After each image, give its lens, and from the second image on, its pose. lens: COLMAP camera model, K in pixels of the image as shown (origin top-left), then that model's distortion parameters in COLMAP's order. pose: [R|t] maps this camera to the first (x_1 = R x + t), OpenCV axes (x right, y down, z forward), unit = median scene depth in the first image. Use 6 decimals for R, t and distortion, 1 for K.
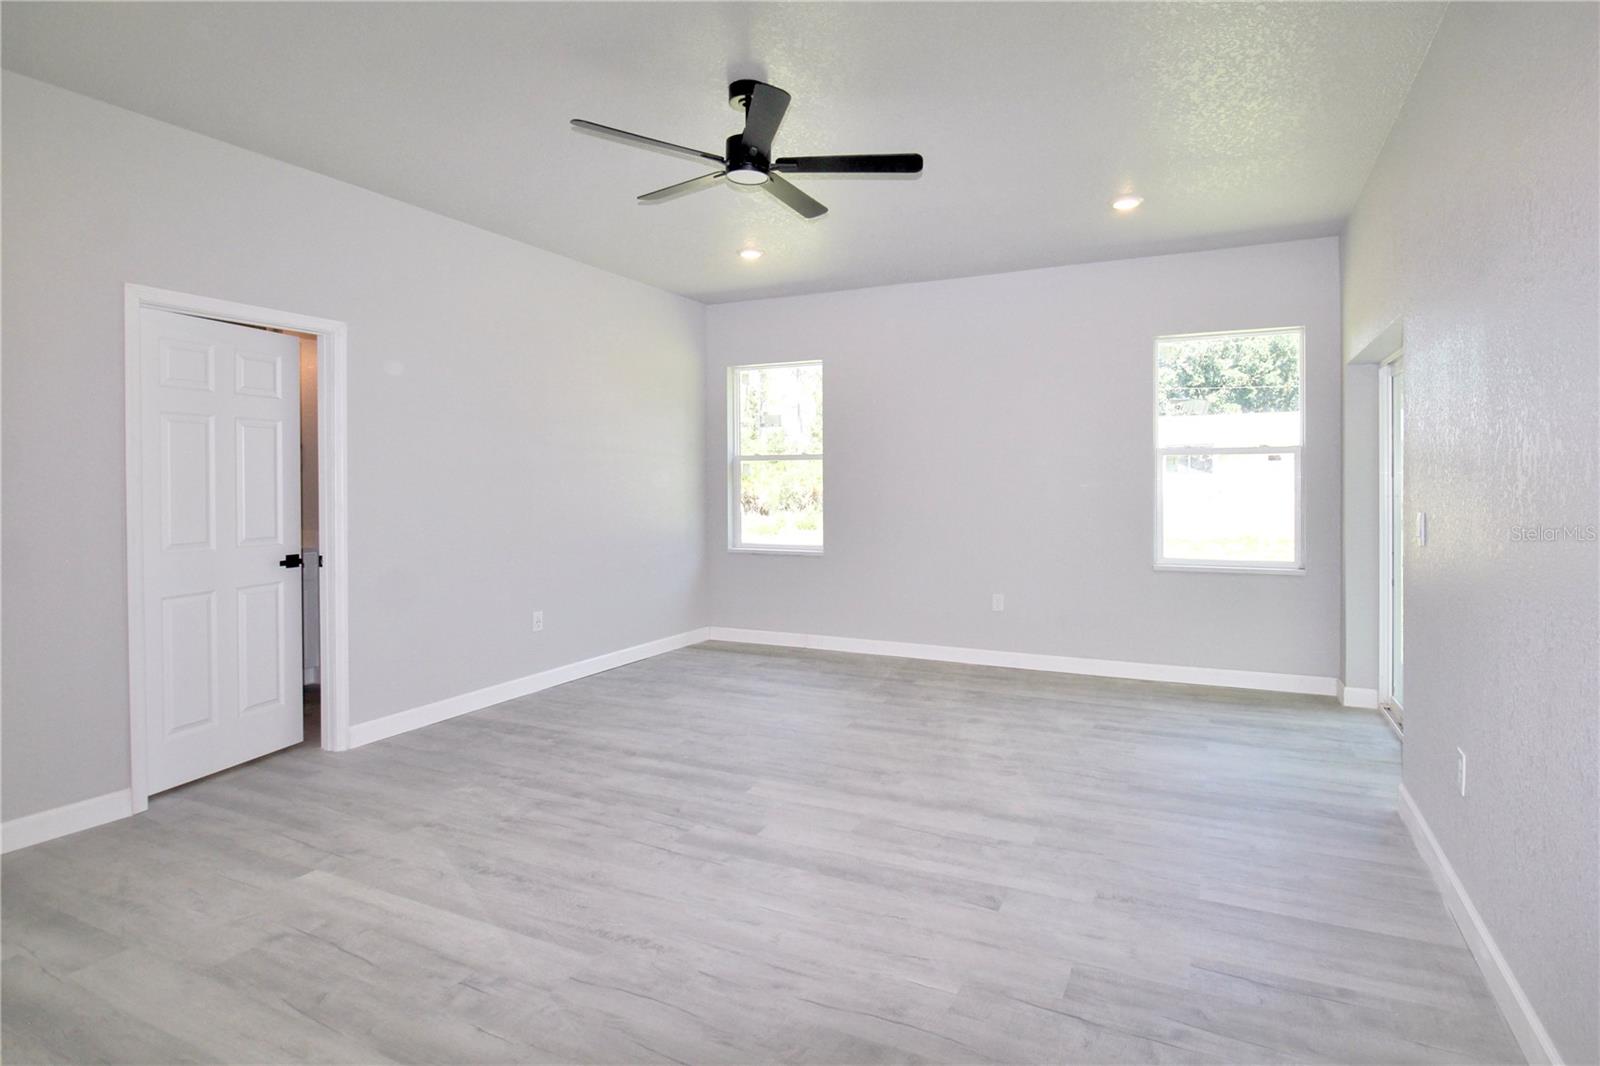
lens RADIAL K [[834.9, 0, 802.4], [0, 834.9, 492.5], [0, 0, 1]] dist [-0.004968, -0.000797]
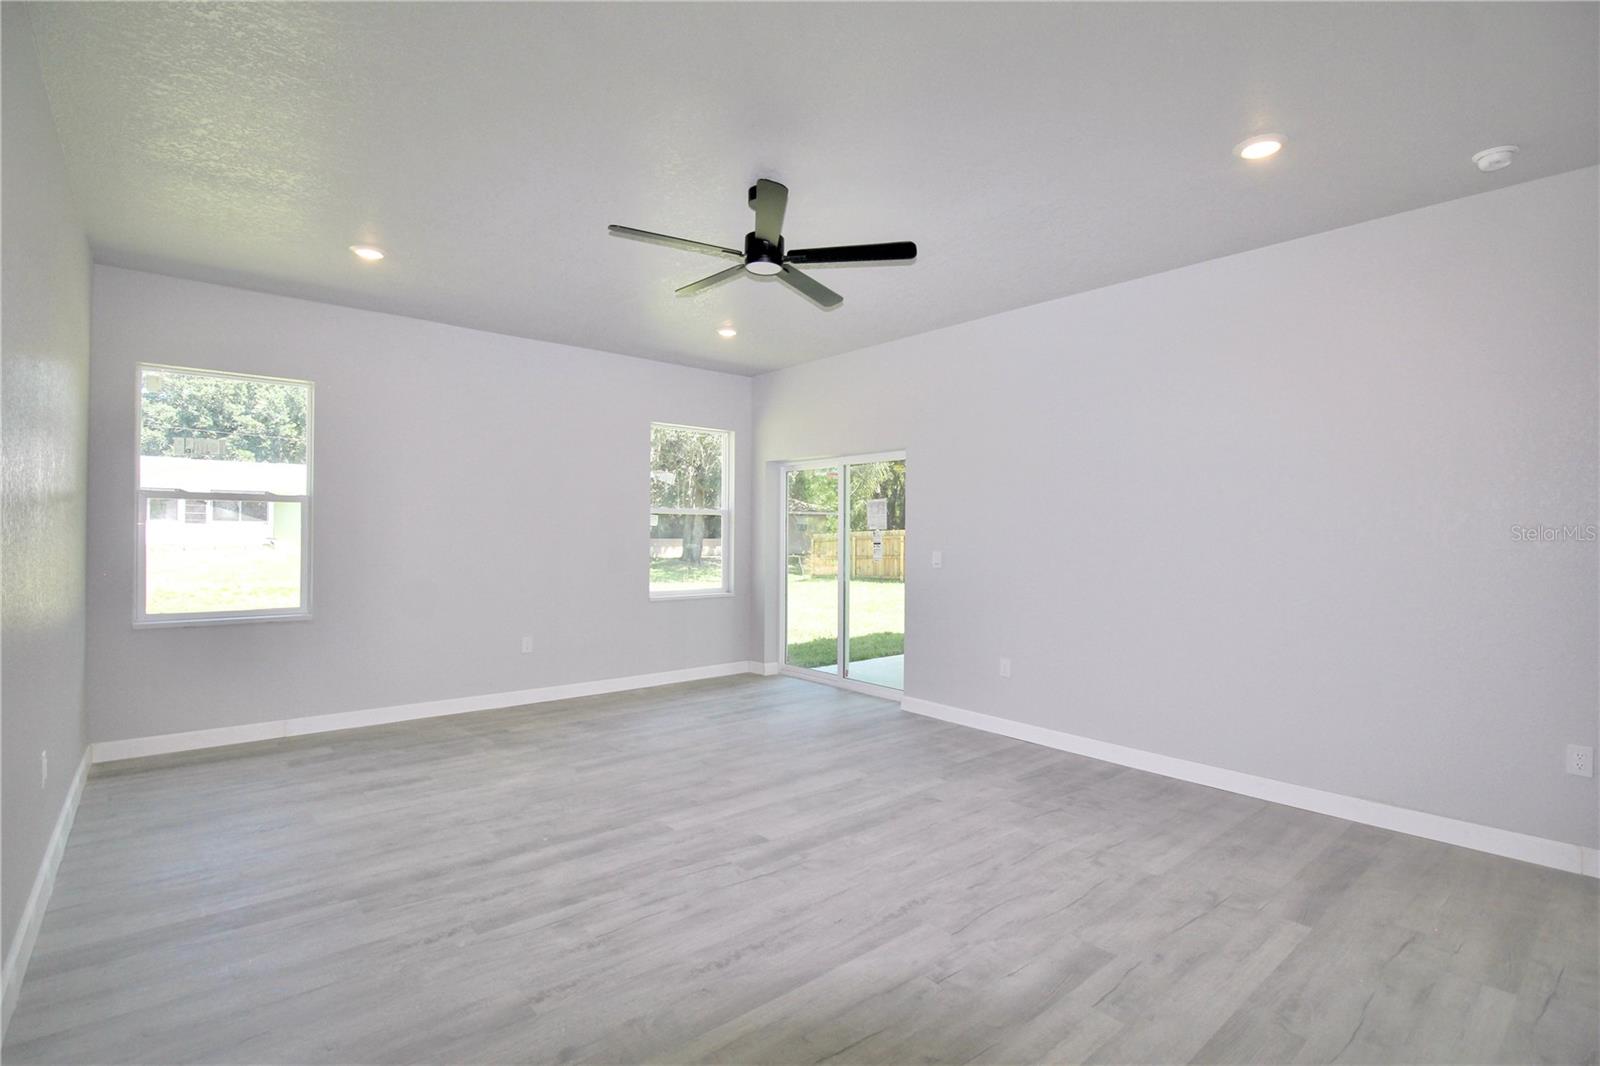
lens RADIAL K [[767.7, 0, 808.5], [0, 767.7, 533.6], [0, 0, 1]] dist [0.001042, -0.017475]
pose [[0.391048, 0.005997, 0.920351, -0.765150], [0.001749, 0.999972, -0.007259, -0.004279], [-0.920369, 0.004448, 0.391026, 0.402931]]
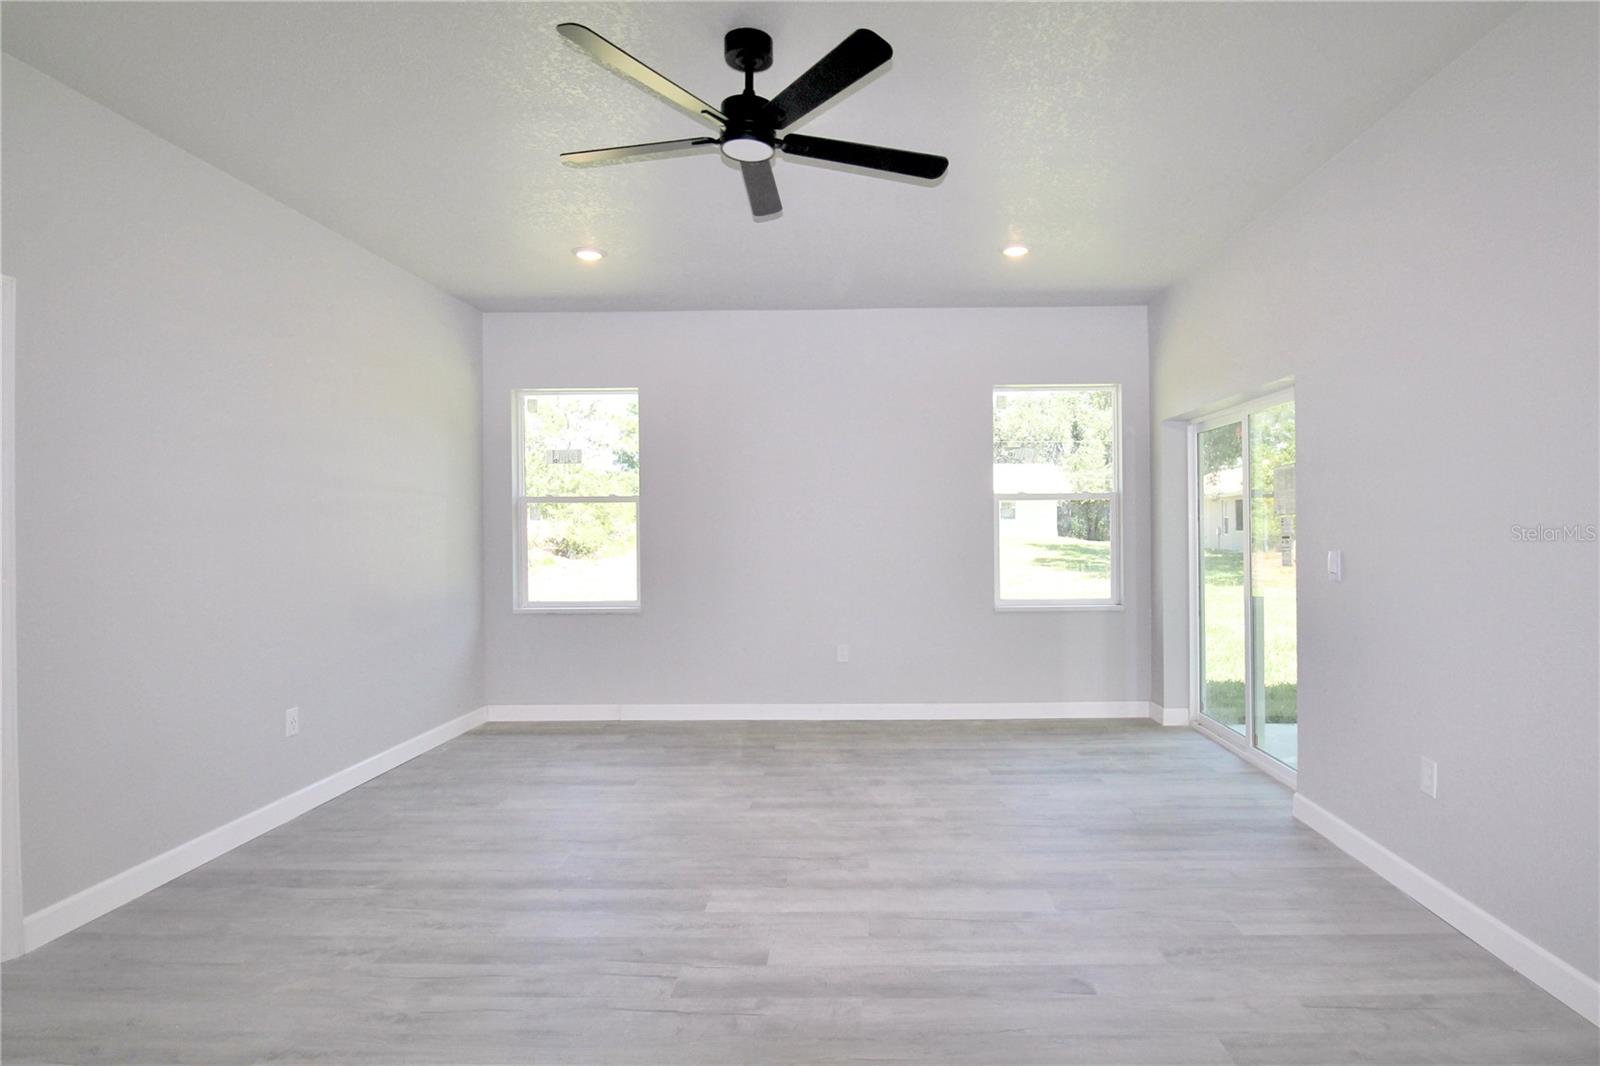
lens RADIAL K [[852.7, 0, 843.1], [0, 852.7, 528.4], [0, 0, 1]] dist [0.001281, -0.015253]
pose [[0.906953, -0.005570, 0.421196, -0.251083], [0.010646, 0.999896, -0.009701, -0.001832], [-0.421098, 0.013283, 0.906918, 0.162975]]
